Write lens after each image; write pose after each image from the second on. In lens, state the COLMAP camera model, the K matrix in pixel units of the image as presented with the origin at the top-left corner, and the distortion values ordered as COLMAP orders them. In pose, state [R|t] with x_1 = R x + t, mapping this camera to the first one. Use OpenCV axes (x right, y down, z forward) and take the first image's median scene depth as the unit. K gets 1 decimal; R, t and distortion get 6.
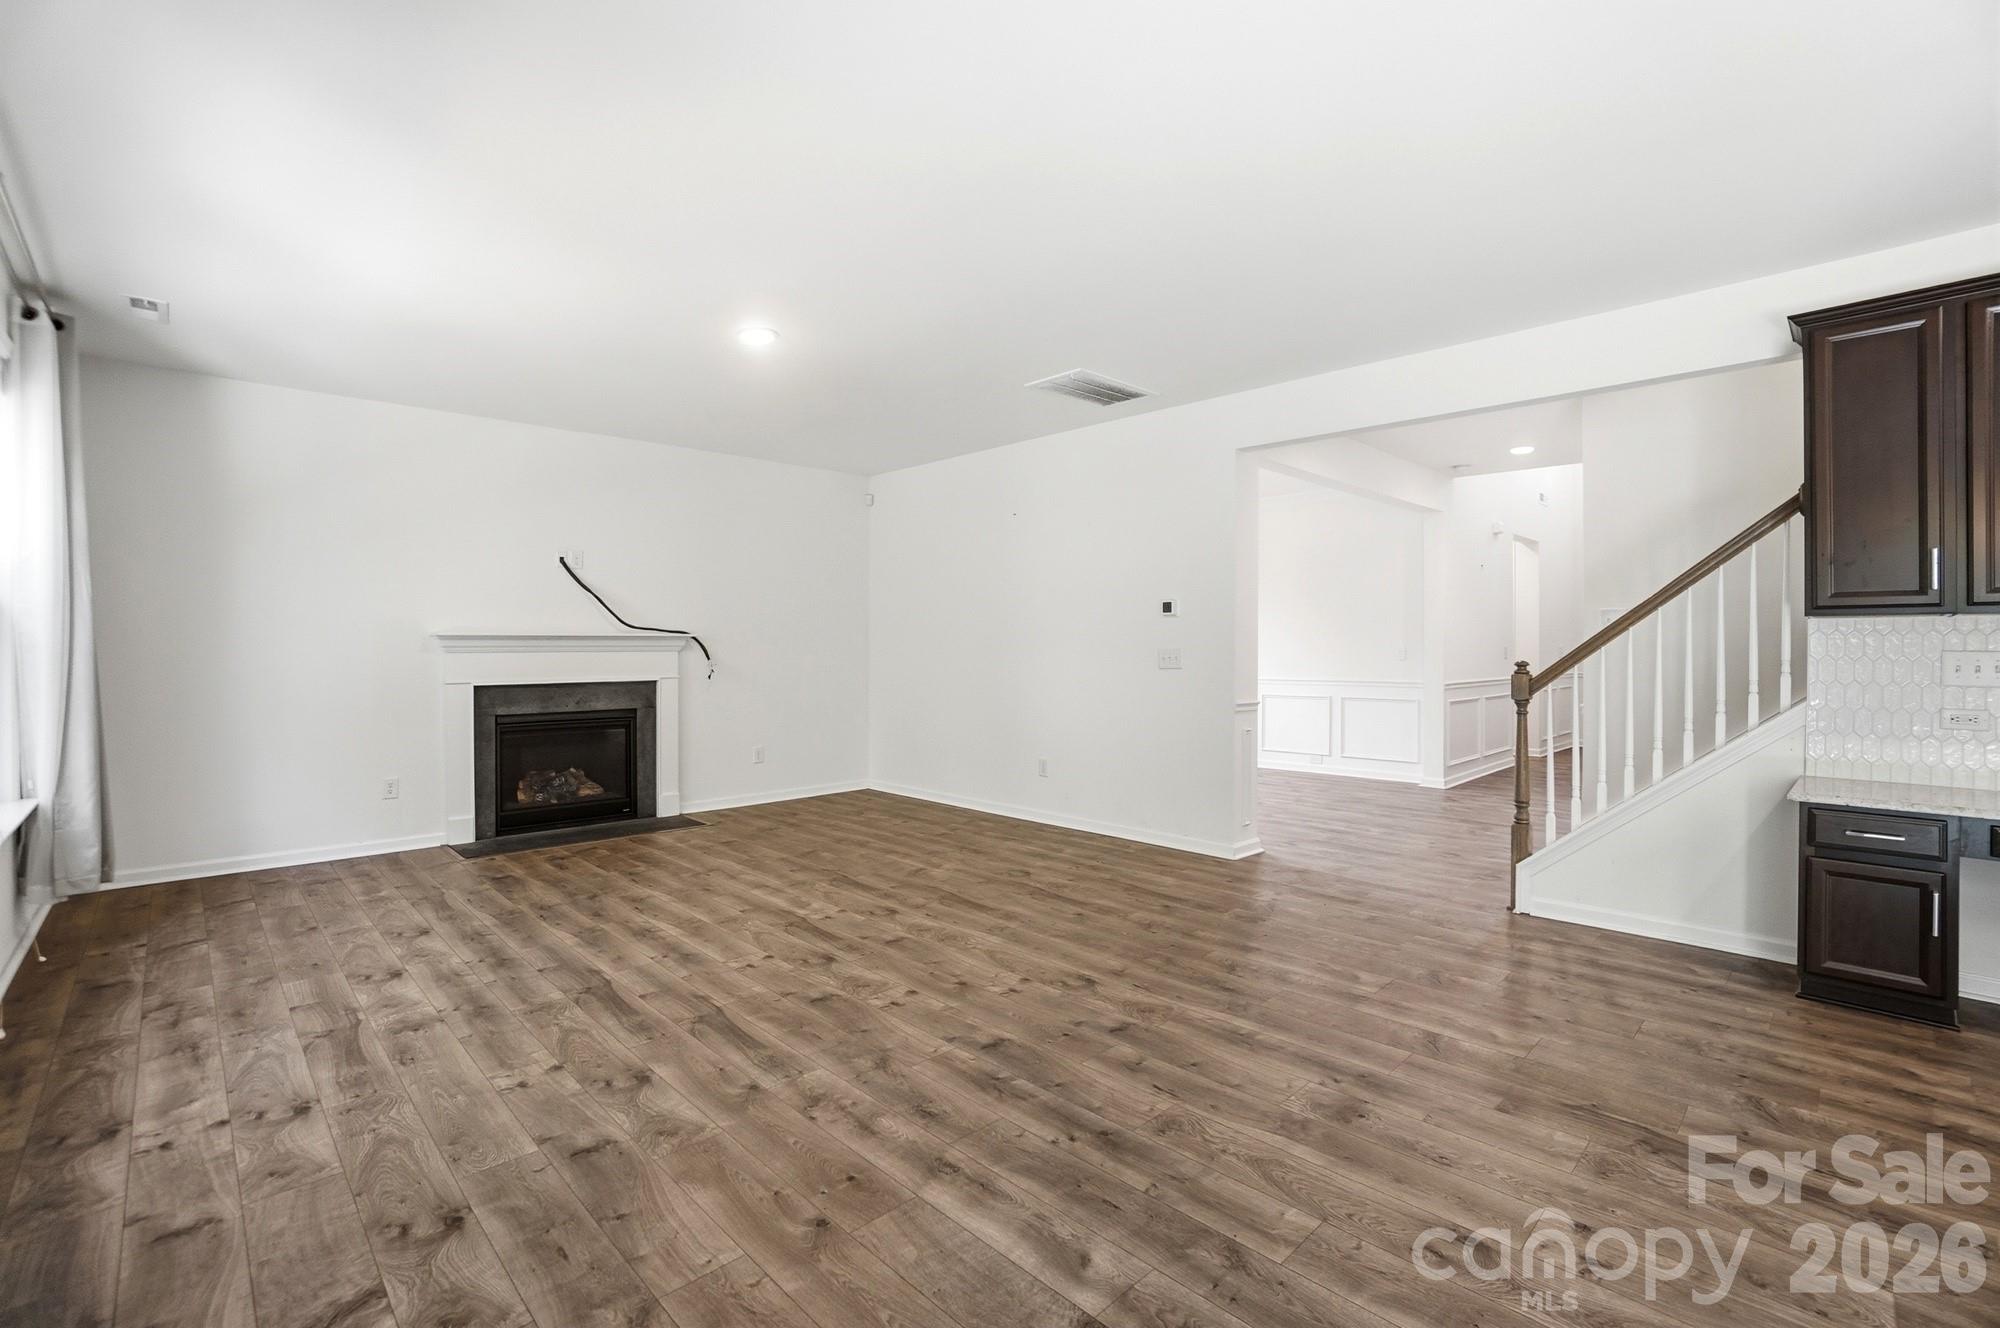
lens RADIAL K [[884.0, 0, 999.5], [0, 884.0, 657.8], [0, 0, 1]] dist [-0.069763, 0.023977]
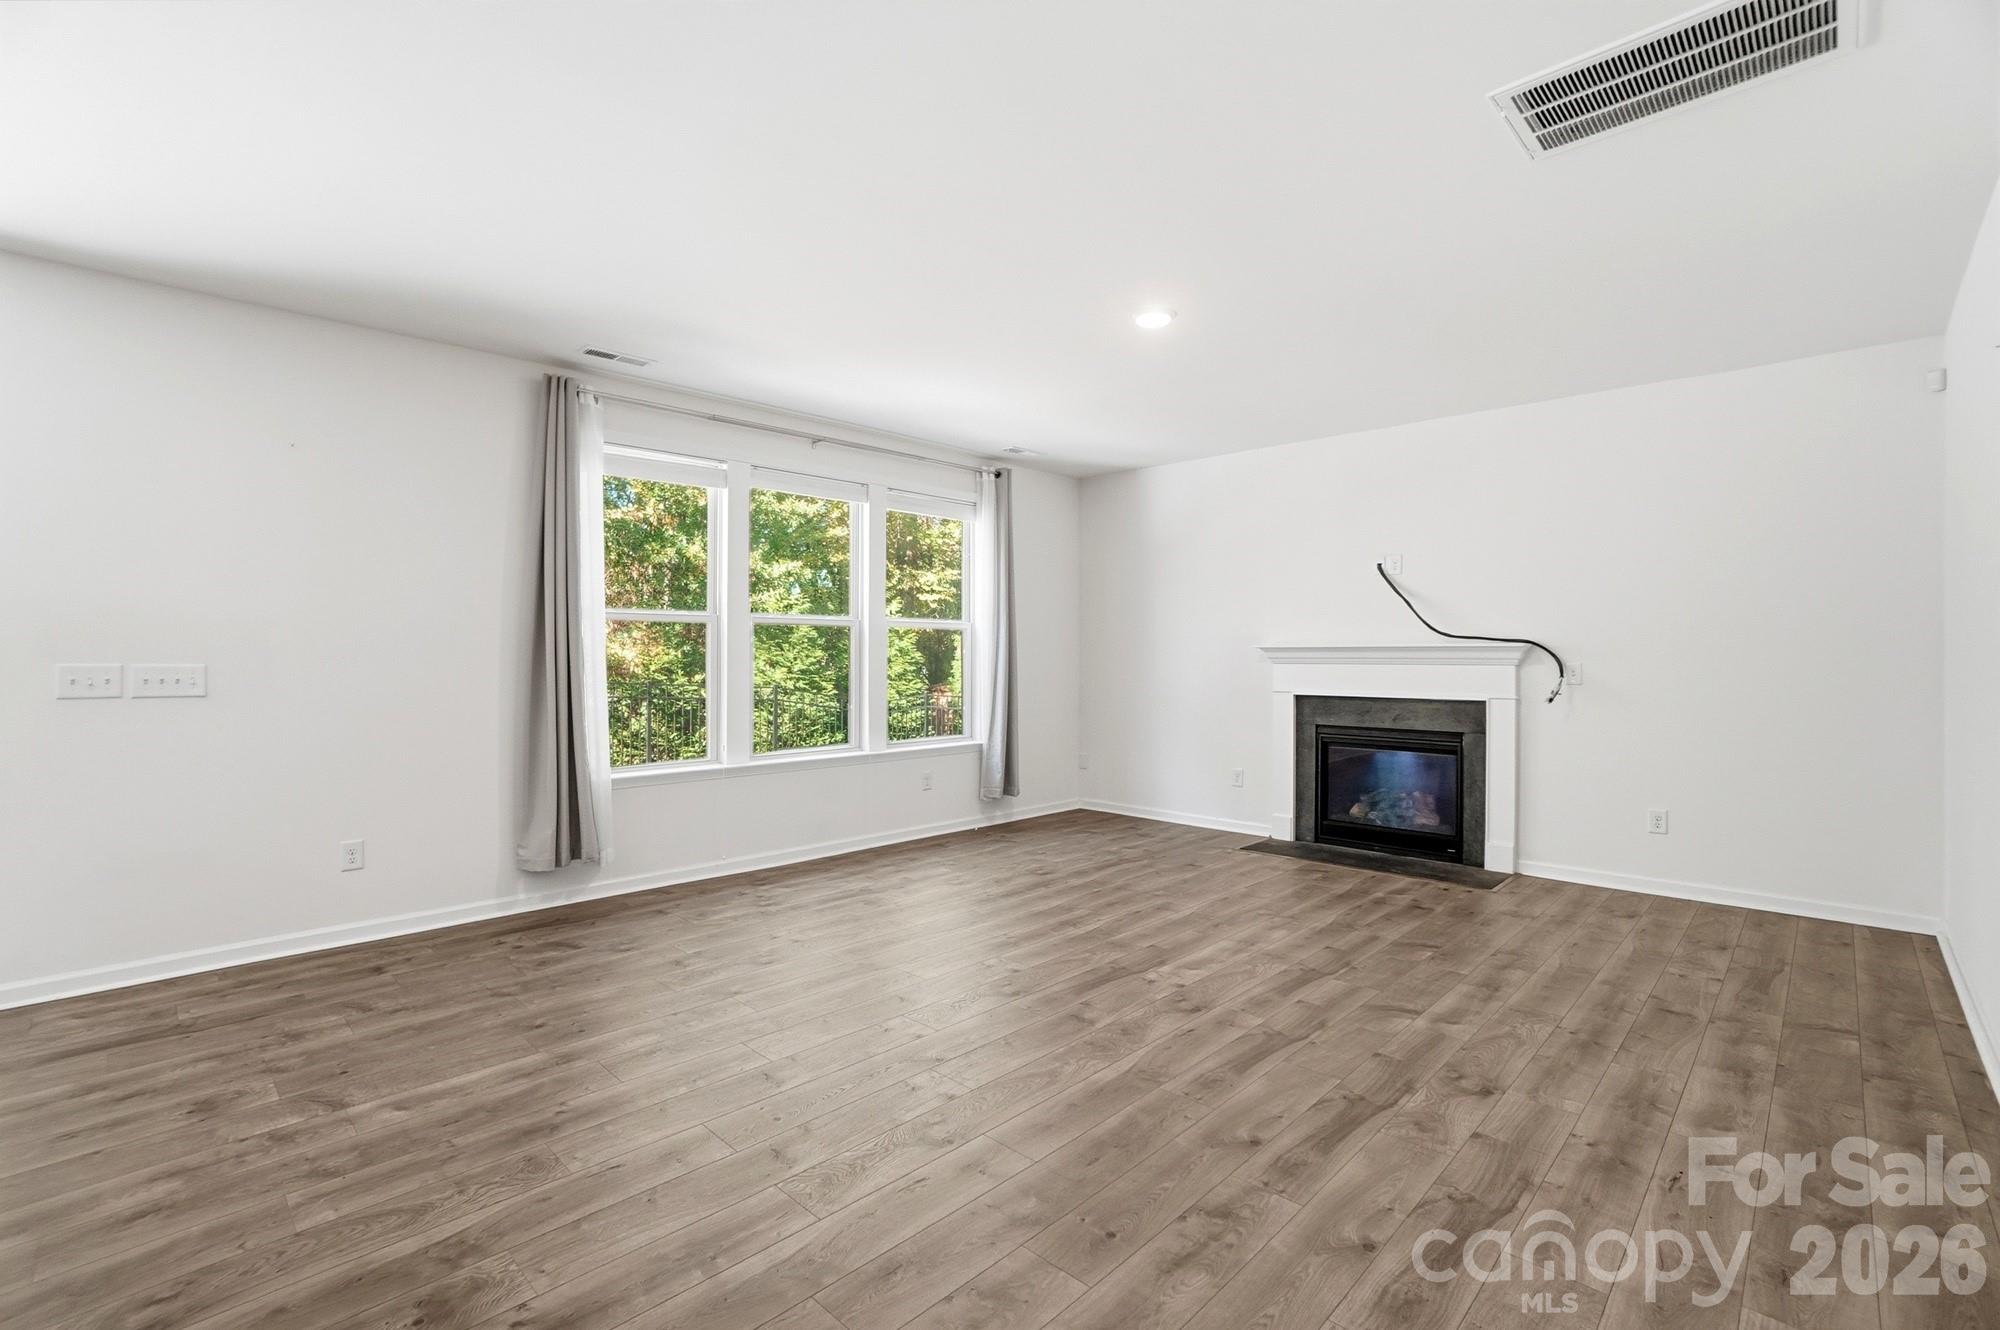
lens RADIAL K [[894.5, 0, 998.3], [0, 894.5, 625.9], [0, 0, 1]] dist [-0.054527, 0.017494]
pose [[0.023539, -0.031672, -0.999221, 0.656163], [-0.017582, 0.999330, -0.032090, -0.014604], [0.999568, 0.018323, 0.022966, 0.822806]]
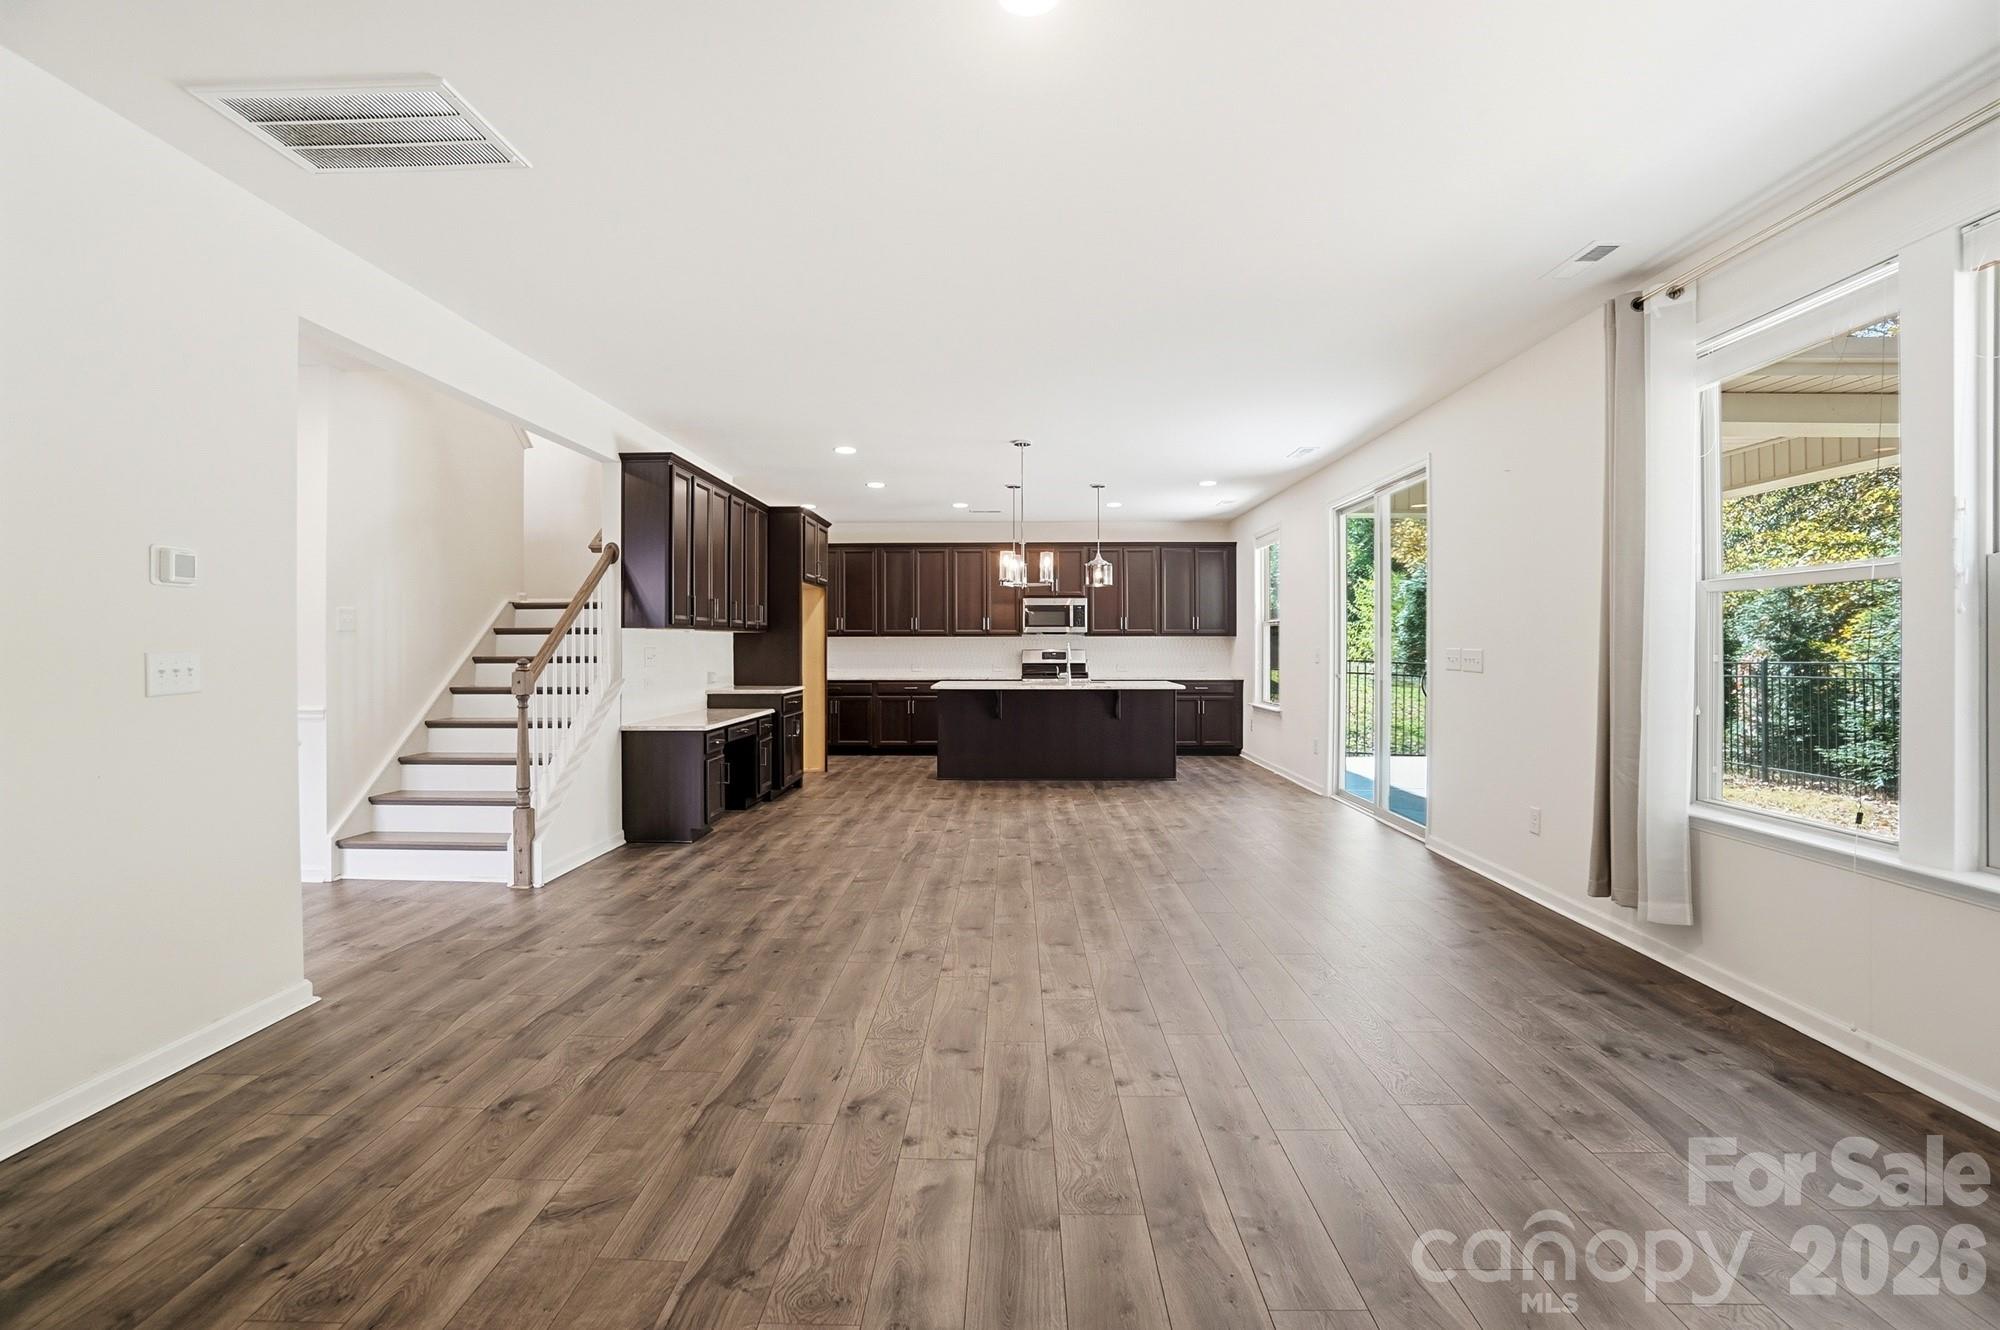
lens RADIAL K [[884.0, 0, 999.5], [0, 884.0, 658.8], [0, 0, 1]] dist [-0.069763, 0.023977]
pose [[-0.702535, -0.009984, 0.711579, -0.600586], [0.012024, 0.999592, 0.025897, -0.018131], [-0.711547, 0.026750, -0.702129, 1.348660]]
